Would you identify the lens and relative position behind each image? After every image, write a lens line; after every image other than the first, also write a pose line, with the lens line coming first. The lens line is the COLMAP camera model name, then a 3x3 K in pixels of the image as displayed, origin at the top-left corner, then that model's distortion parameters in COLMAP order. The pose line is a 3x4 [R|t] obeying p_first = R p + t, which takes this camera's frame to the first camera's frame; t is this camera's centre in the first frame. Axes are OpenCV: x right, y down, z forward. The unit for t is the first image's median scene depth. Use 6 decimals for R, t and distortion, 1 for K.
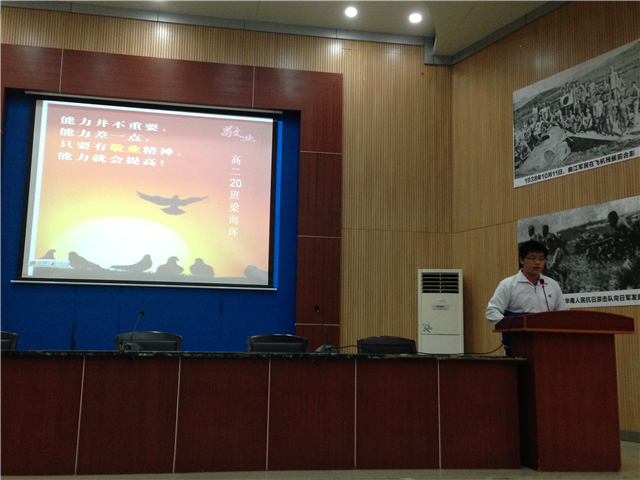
lens RADIAL K [[700.9, 0, 320.4], [0, 700.9, 240.0], [0, 0, 1]] dist [0.089995, 0.000000]
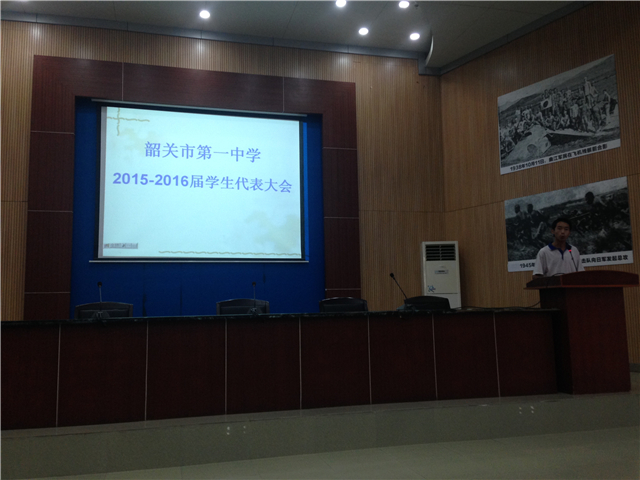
lens RADIAL K [[588.7, 0, 320.0], [0, 588.7, 238.8], [0, 0, 1]] dist [0.079970, 0.000000]
pose [[0.995030, -0.027472, 0.095708, -0.142185], [0.024268, 0.999111, 0.034477, -0.004356], [-0.096570, -0.031983, 0.994812, -0.018250]]
